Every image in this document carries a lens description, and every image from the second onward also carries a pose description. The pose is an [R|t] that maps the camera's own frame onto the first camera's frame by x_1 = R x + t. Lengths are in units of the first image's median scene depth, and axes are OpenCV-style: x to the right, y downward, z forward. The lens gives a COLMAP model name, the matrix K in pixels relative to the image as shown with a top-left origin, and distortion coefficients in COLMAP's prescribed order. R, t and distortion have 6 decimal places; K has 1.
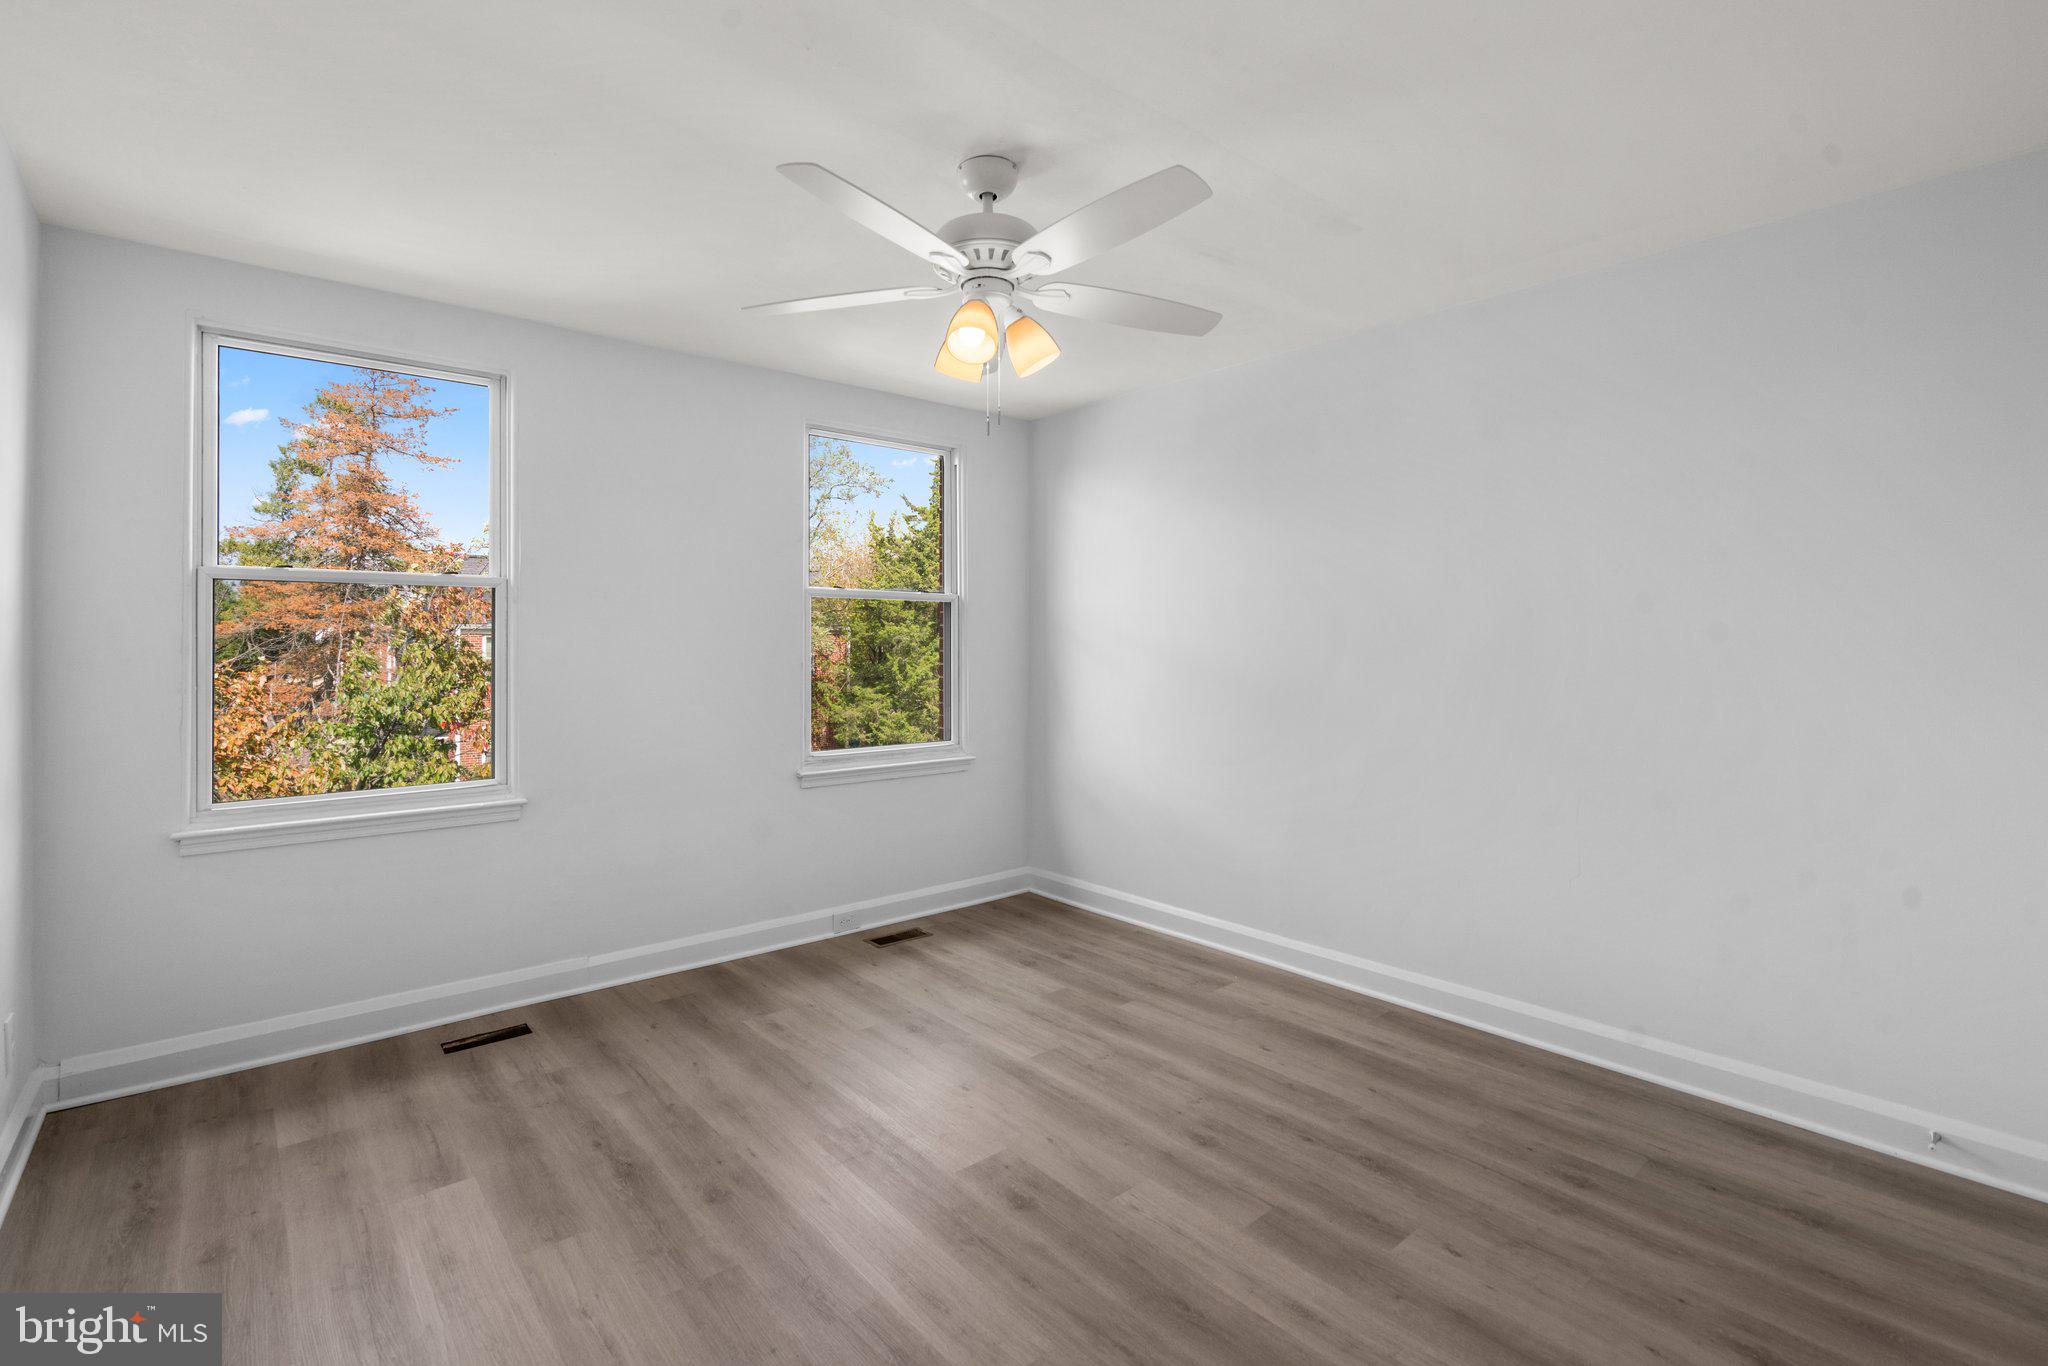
lens RADIAL K [[938.6, 0, 1013.3], [0, 938.6, 633.4], [0, 0, 1]] dist [-0.000812, 0.000056]
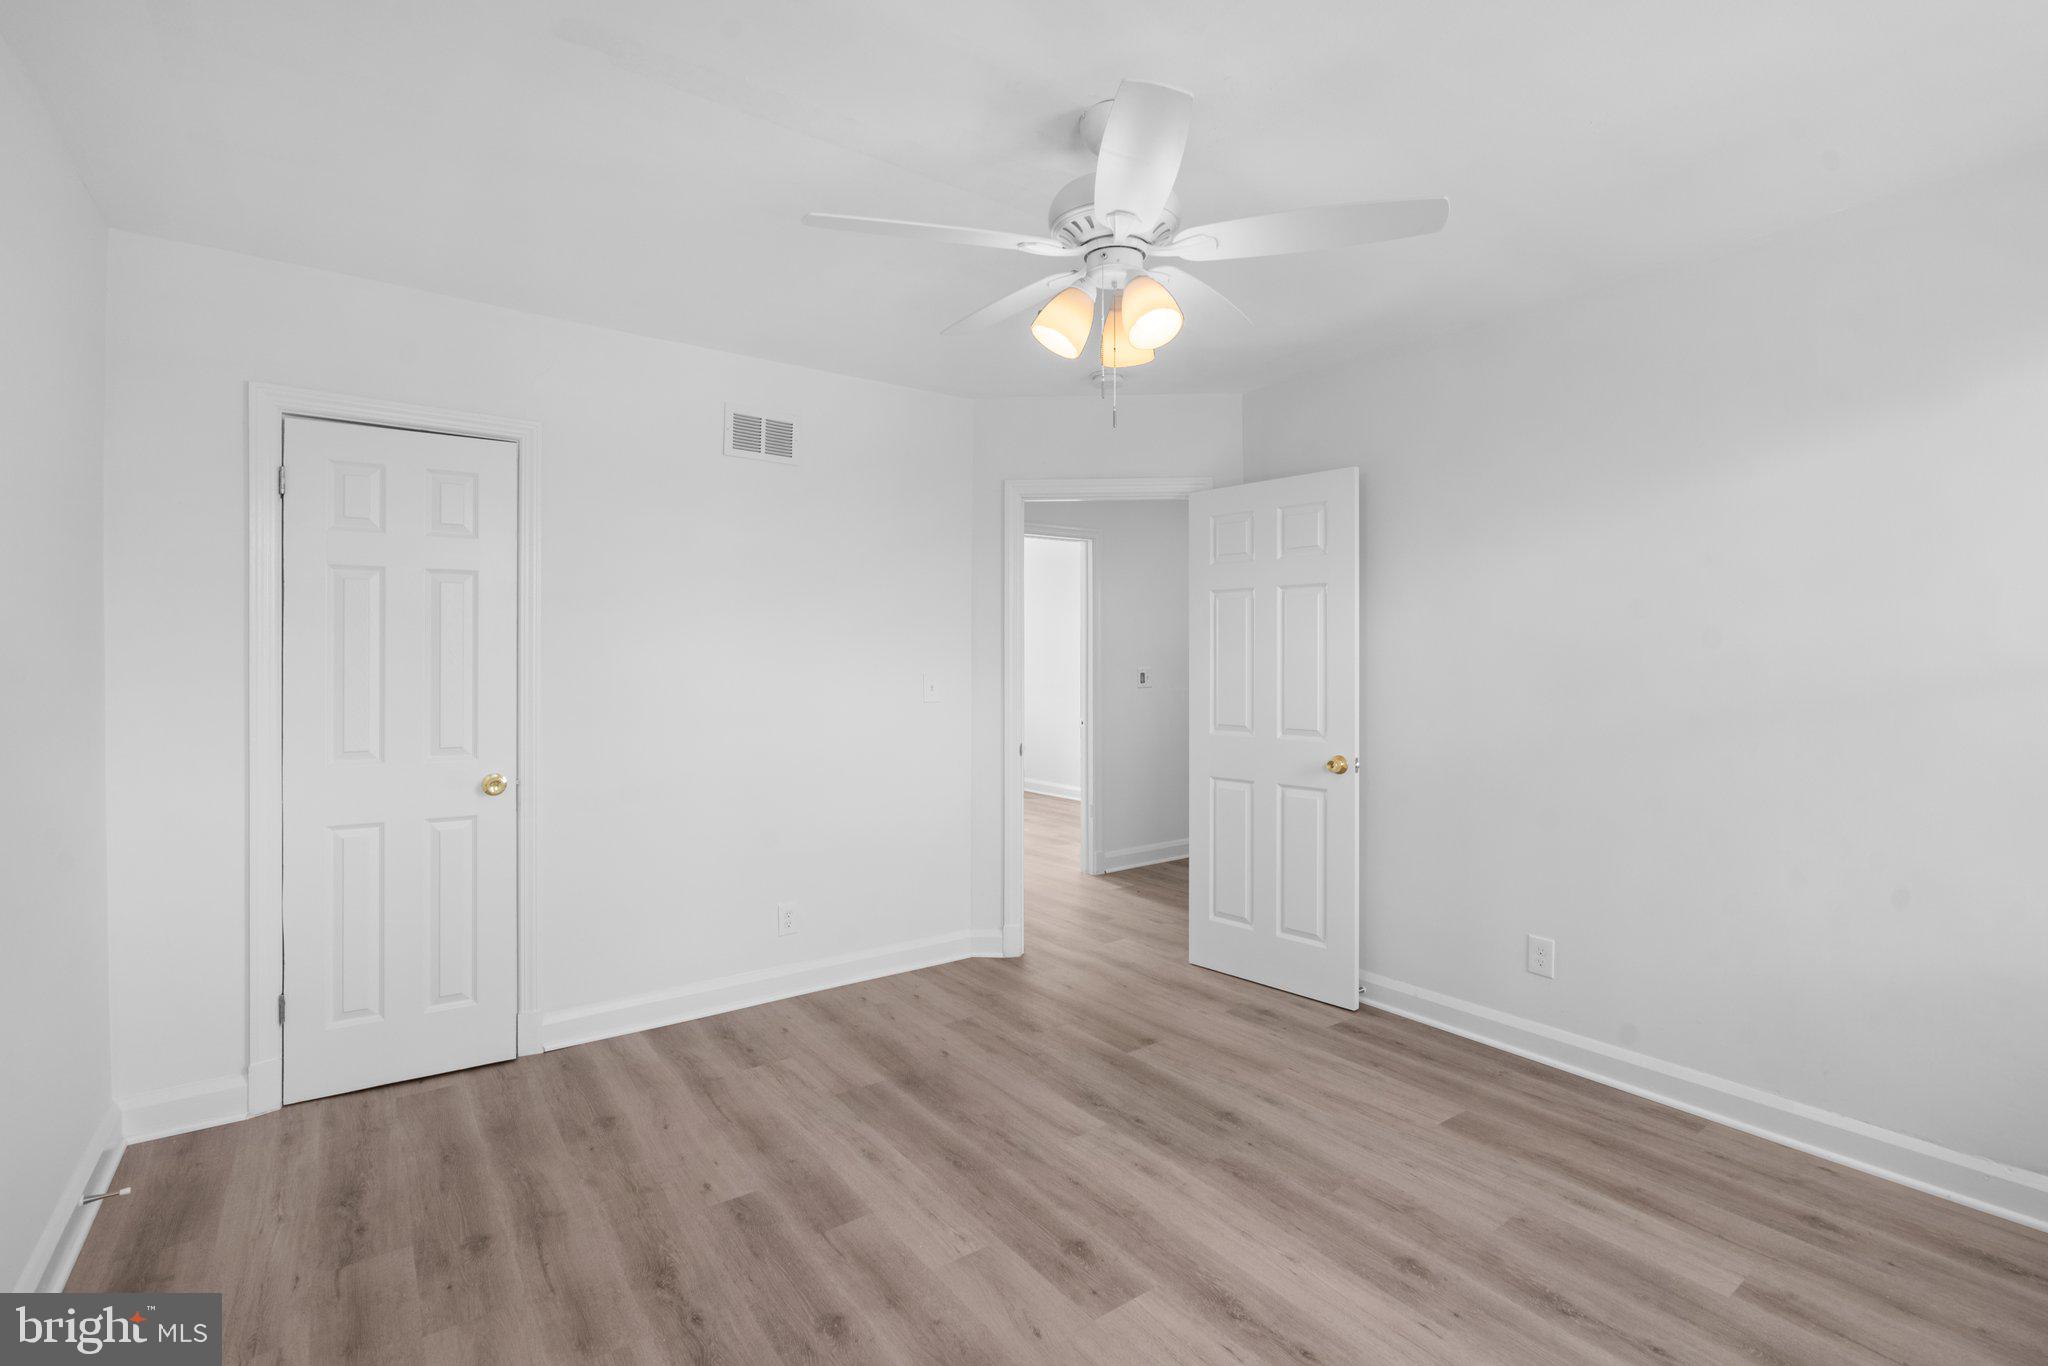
lens RADIAL K [[938.6, 0, 1043.7], [0, 938.6, 647.3], [0, 0, 1]] dist [-0.000812, 0.000056]
pose [[-0.999016, 0.003617, 0.044193, -0.000649], [0.003232, 0.999956, -0.008777, 0.002634], [-0.044223, -0.008625, -0.998984, 1.402598]]
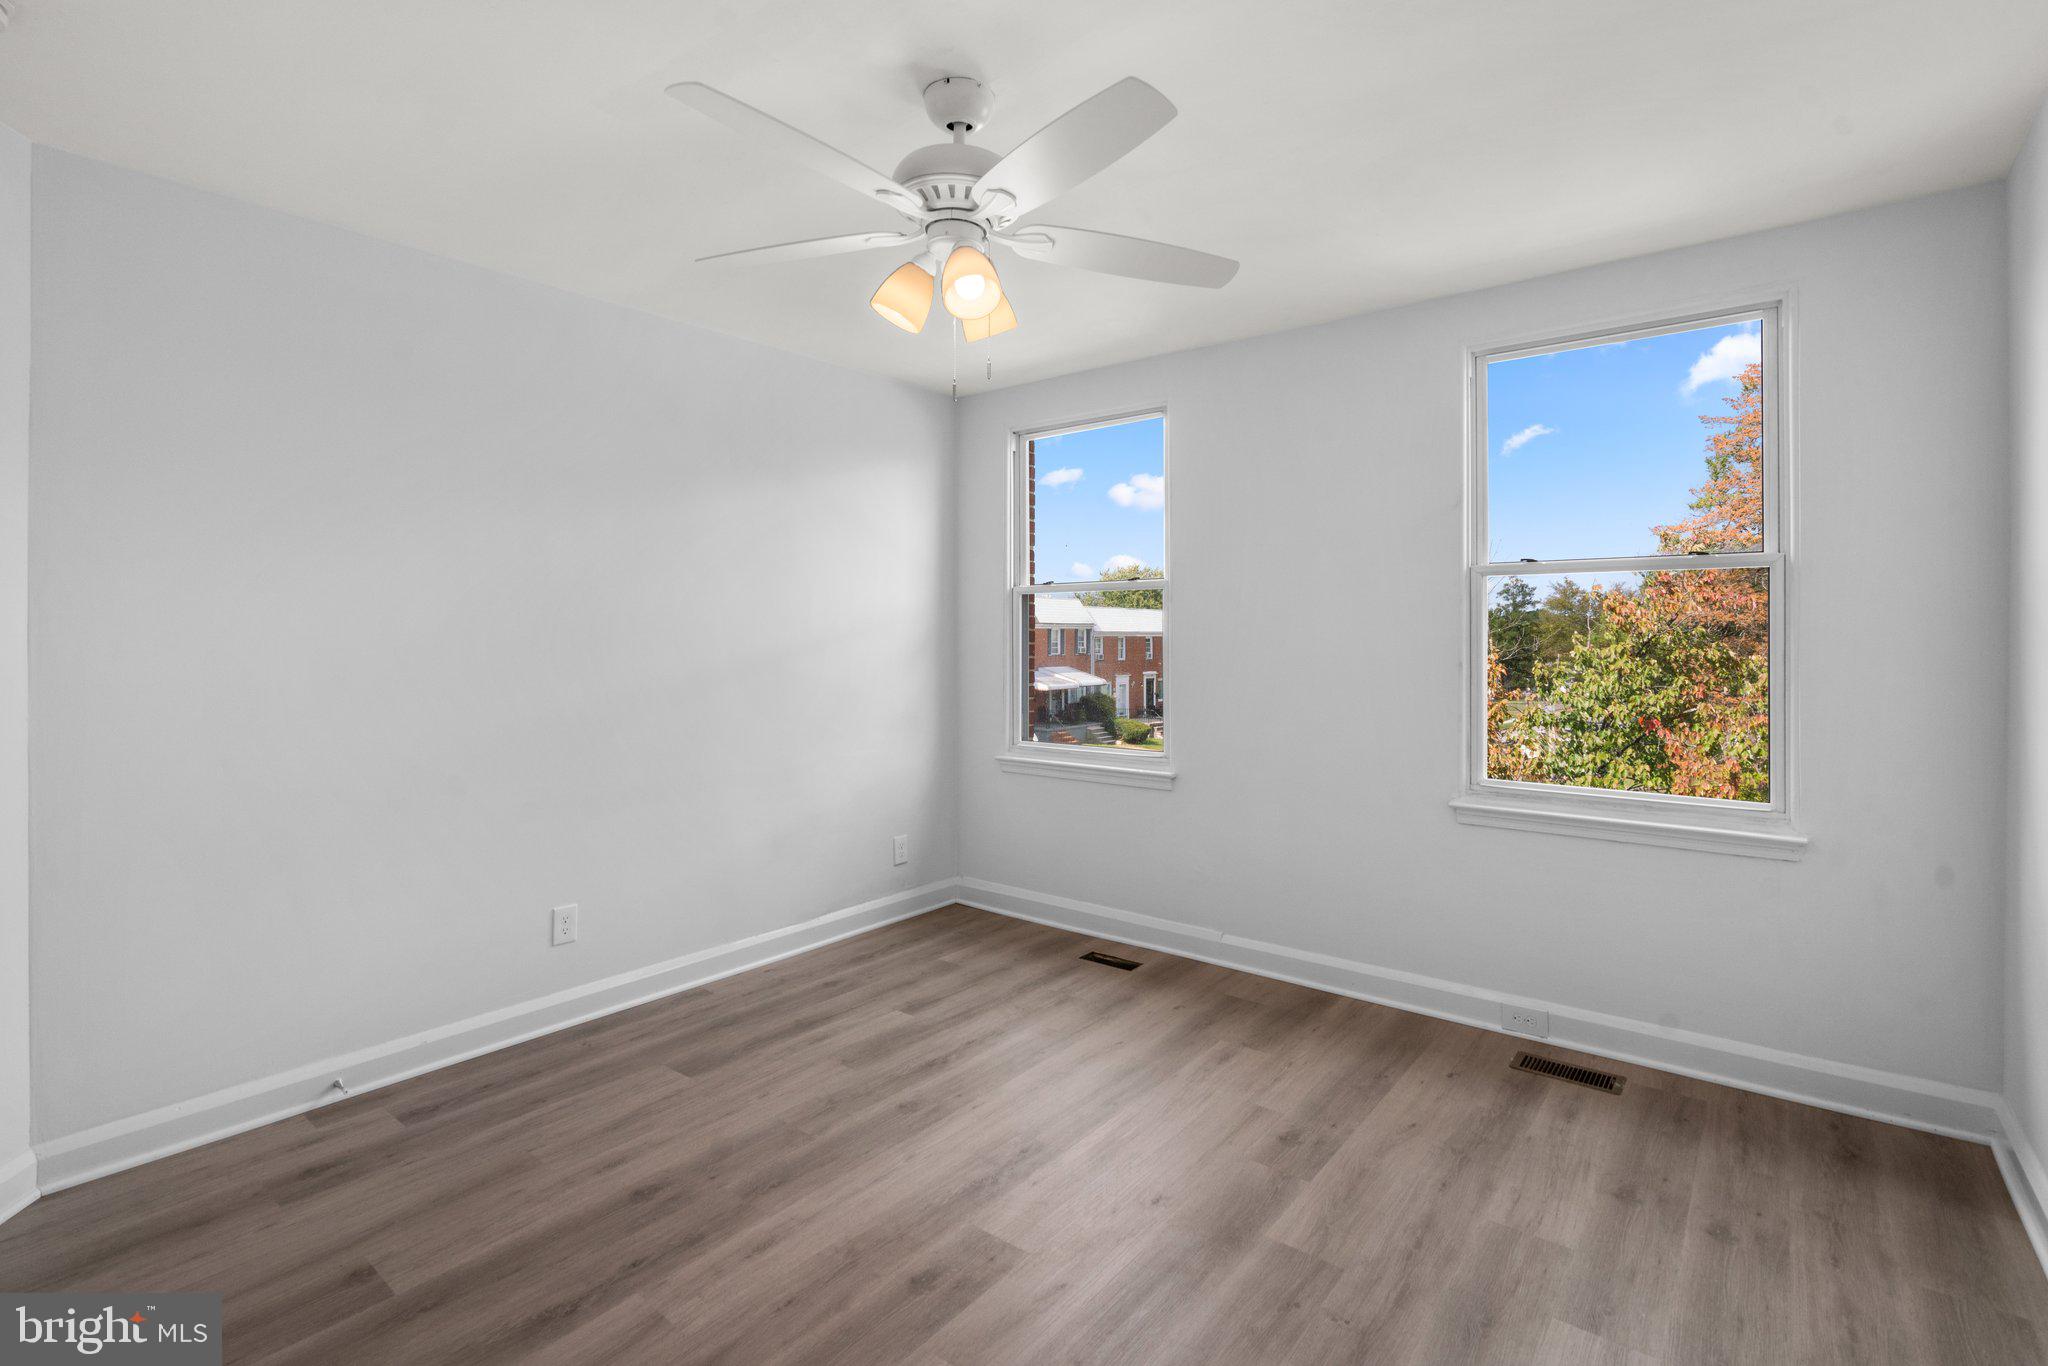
lens RADIAL K [[938.6, 0, 1030.0], [0, 938.6, 645.3], [0, 0, 1]] dist [-0.000812, 0.000056]
pose [[0.210487, 0.000717, -0.977596, 0.610917], [0.000377, 1.000000, 0.000815, 0.023336], [0.977597, -0.000540, 0.210486, 0.654759]]
